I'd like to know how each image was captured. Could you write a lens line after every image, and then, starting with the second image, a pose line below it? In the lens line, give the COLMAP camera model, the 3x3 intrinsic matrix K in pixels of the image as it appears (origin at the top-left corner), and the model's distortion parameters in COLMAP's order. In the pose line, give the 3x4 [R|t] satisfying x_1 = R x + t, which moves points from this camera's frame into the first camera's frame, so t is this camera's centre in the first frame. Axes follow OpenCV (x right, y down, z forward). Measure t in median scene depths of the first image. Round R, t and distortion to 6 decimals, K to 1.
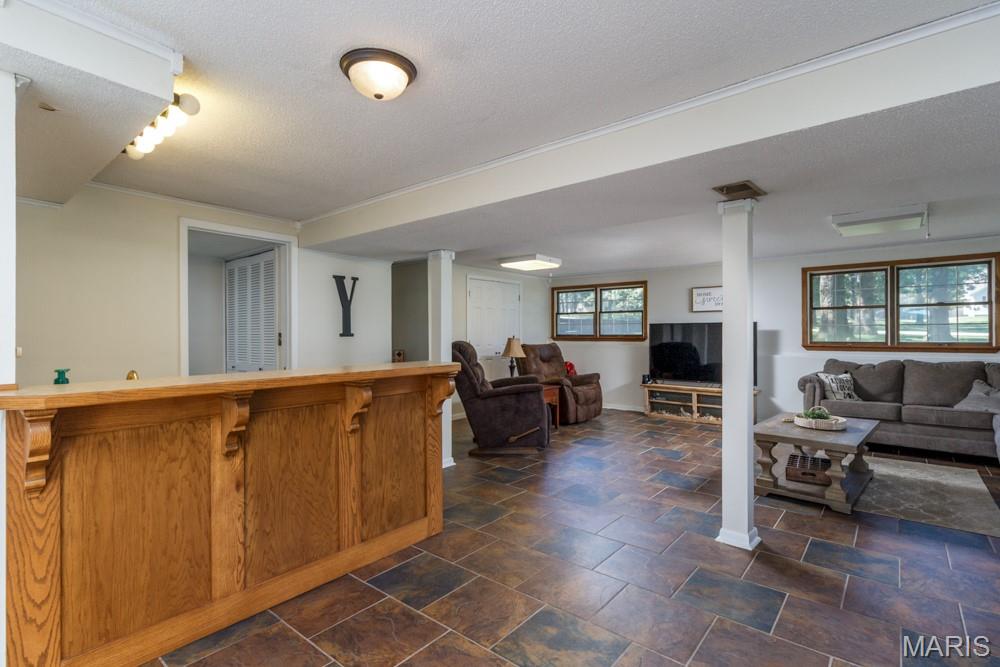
lens RADIAL K [[478.8, 0, 500.0], [0, 478.8, 333.5], [0, 0, 1]] dist [-0.001130, 0.000086]
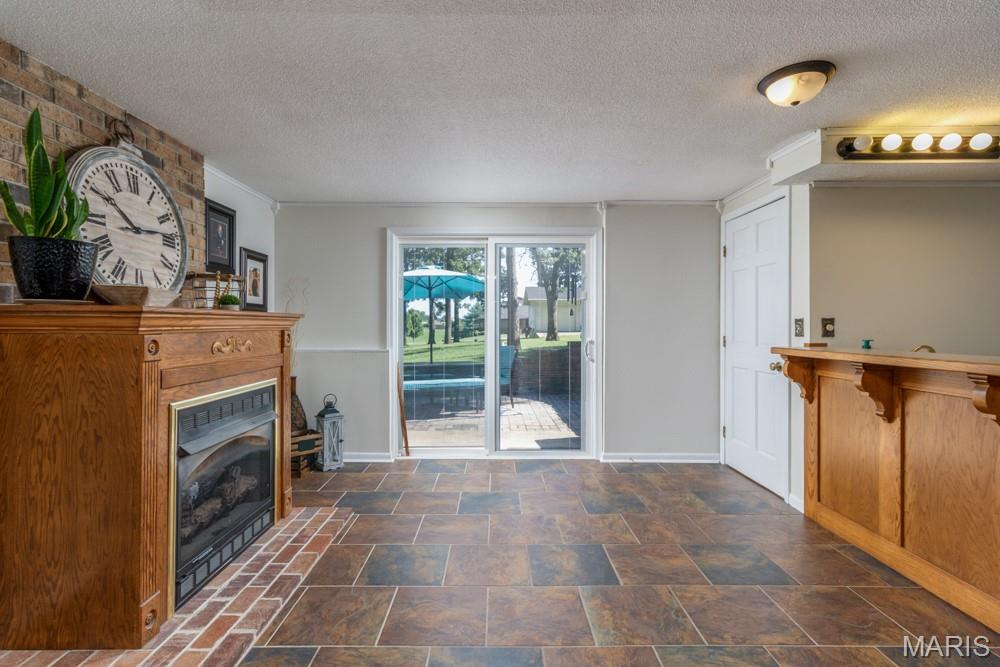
lens RADIAL K [[478.8, 0, 500.0], [0, 478.8, 333.5], [0, 0, 1]] dist [-0.001130, 0.000086]
pose [[-0.760633, 0.014706, -0.649015, 0.939694], [-0.001134, 0.999712, 0.023982, 0.017213], [0.649181, 0.018977, -0.760397, 1.312400]]
